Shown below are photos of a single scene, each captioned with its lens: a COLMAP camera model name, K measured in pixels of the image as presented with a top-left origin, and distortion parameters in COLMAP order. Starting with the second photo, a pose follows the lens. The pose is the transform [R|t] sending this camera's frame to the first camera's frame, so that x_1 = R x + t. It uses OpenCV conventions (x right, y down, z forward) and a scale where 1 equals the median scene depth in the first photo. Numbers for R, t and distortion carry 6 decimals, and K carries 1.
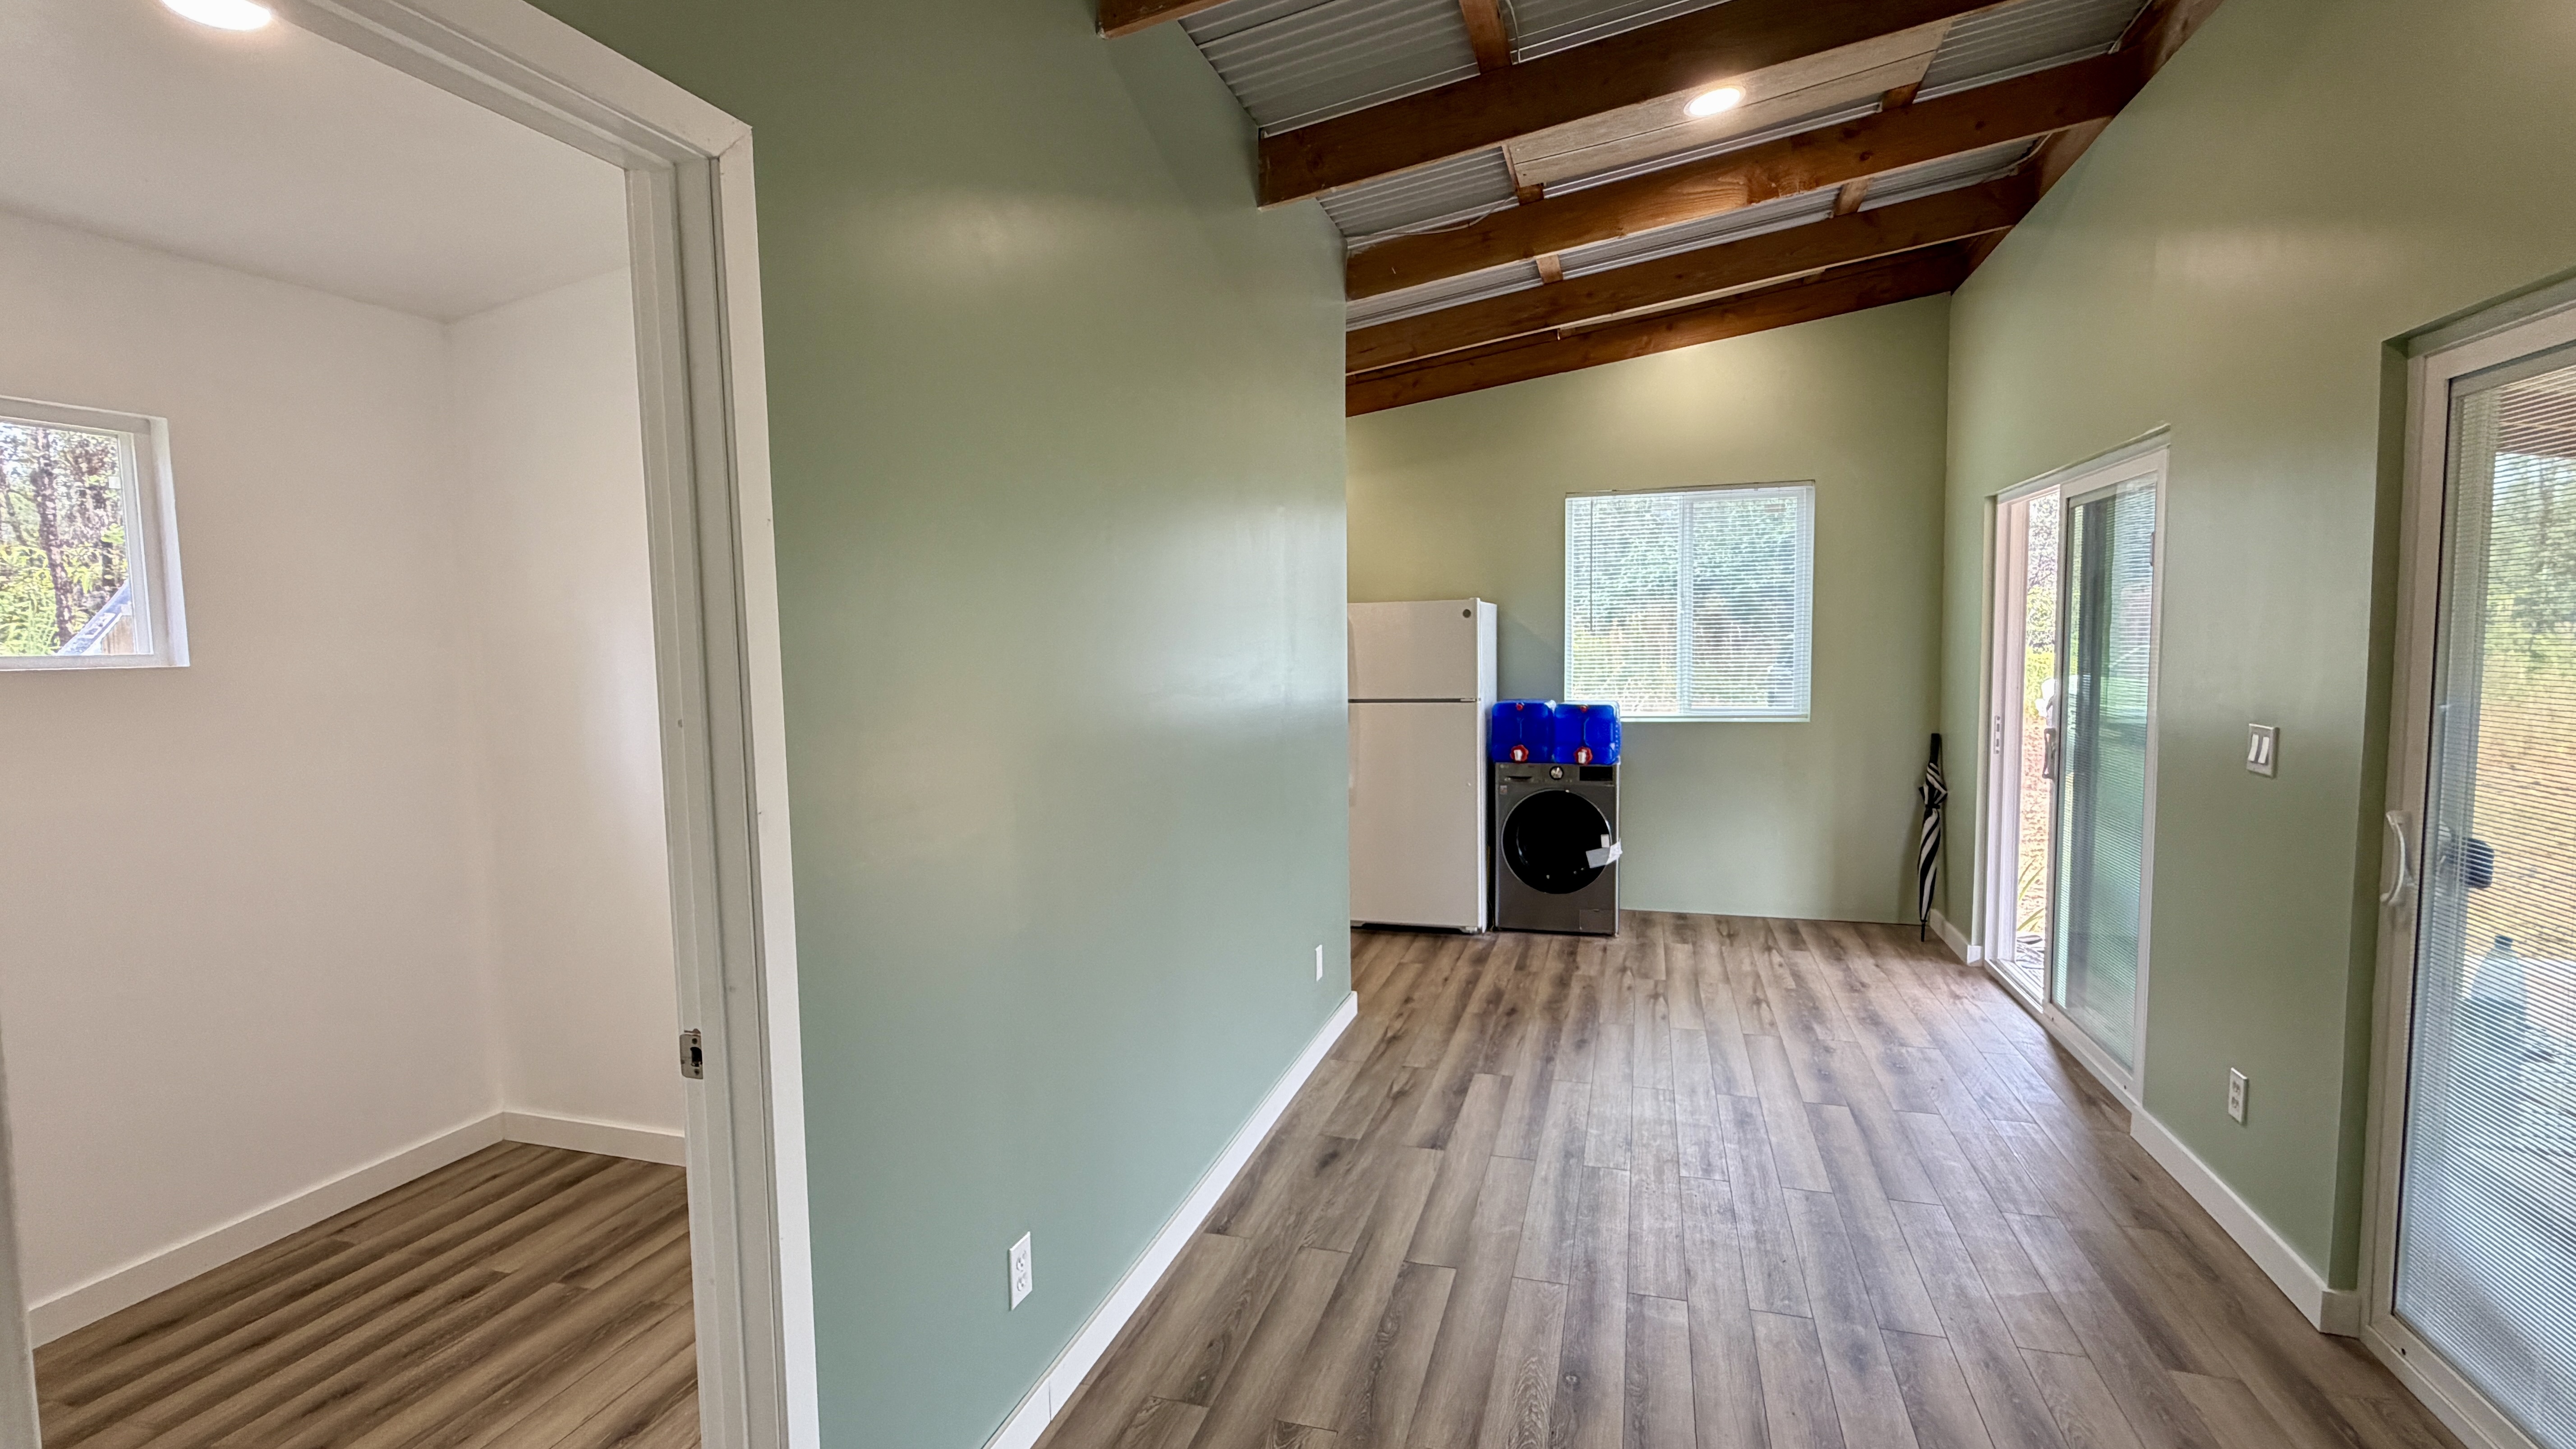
lens RADIAL K [[1150.1, 0, 1288.0], [0, 1150.1, 724.5], [0, 0, 1]] dist [0.004169, 0.000364]
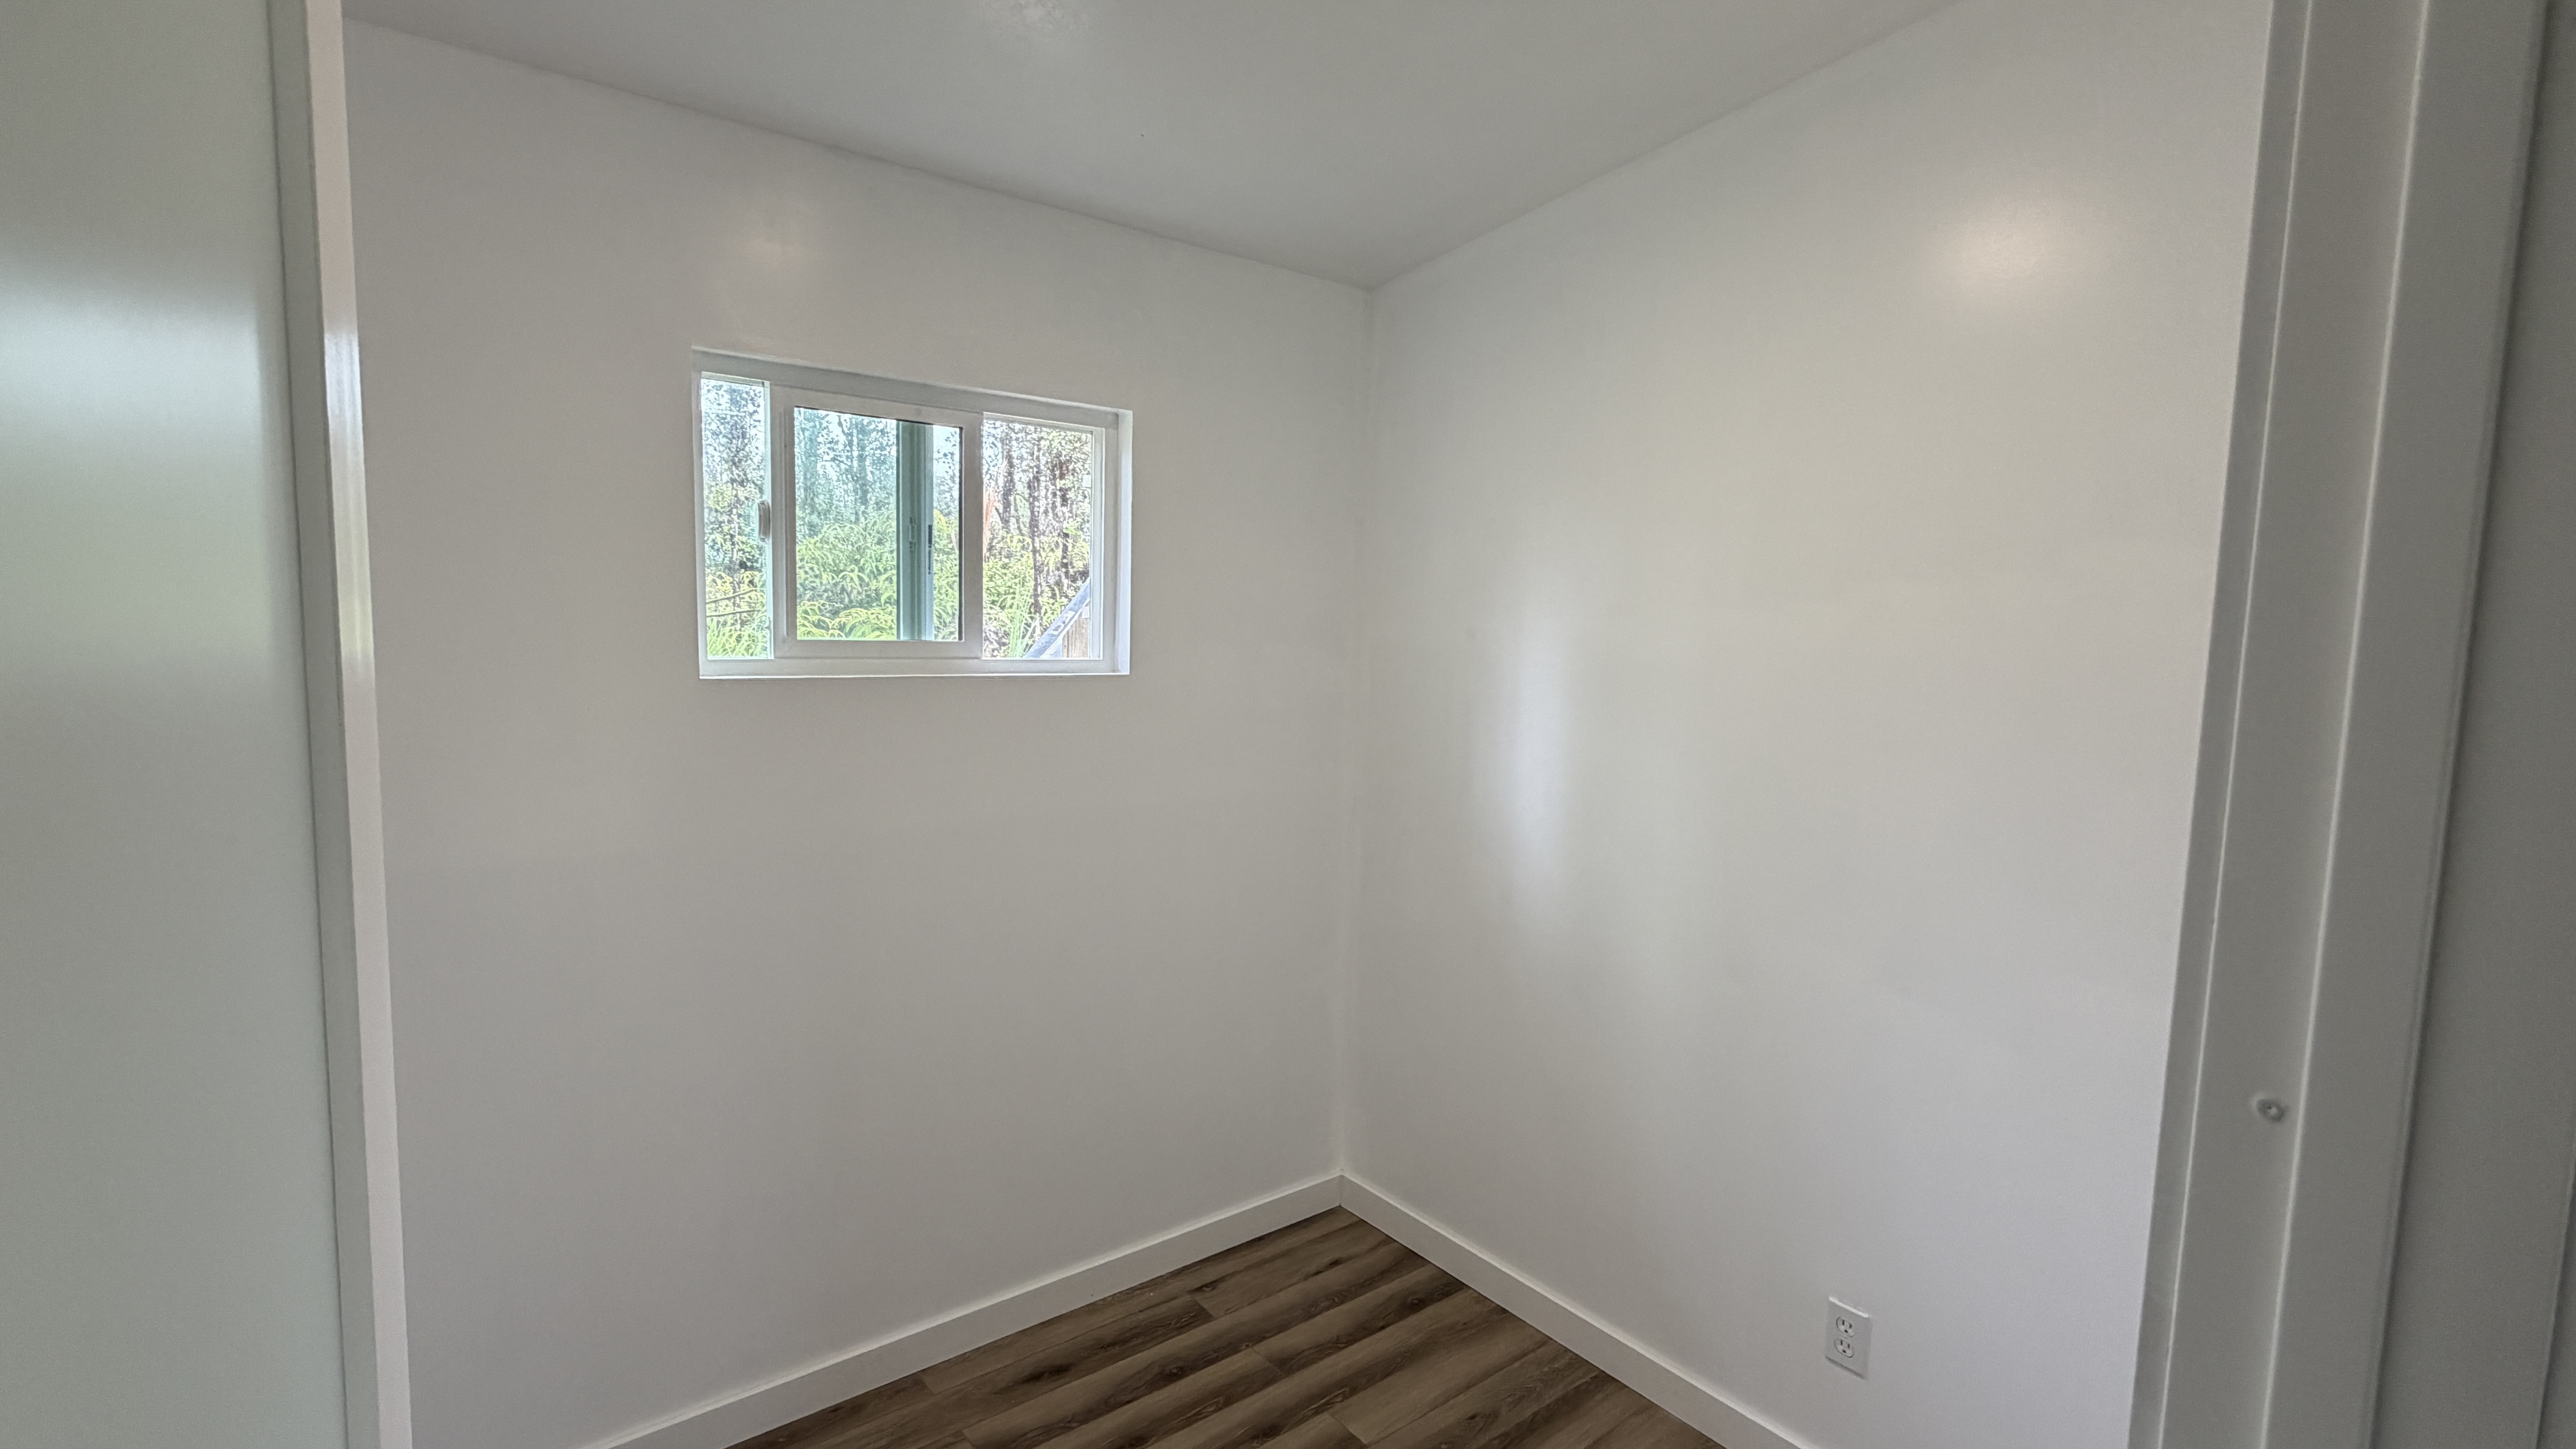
lens RADIAL K [[1150.1, 0, 1288.0], [0, 1150.1, 724.5], [0, 0, 1]] dist [0.004169, 0.000364]
pose [[0.825944, 0.089702, -0.556570, -0.261451], [-0.081215, 0.995894, 0.039986, -0.047856], [0.557871, 0.012175, 0.829838, 0.241818]]
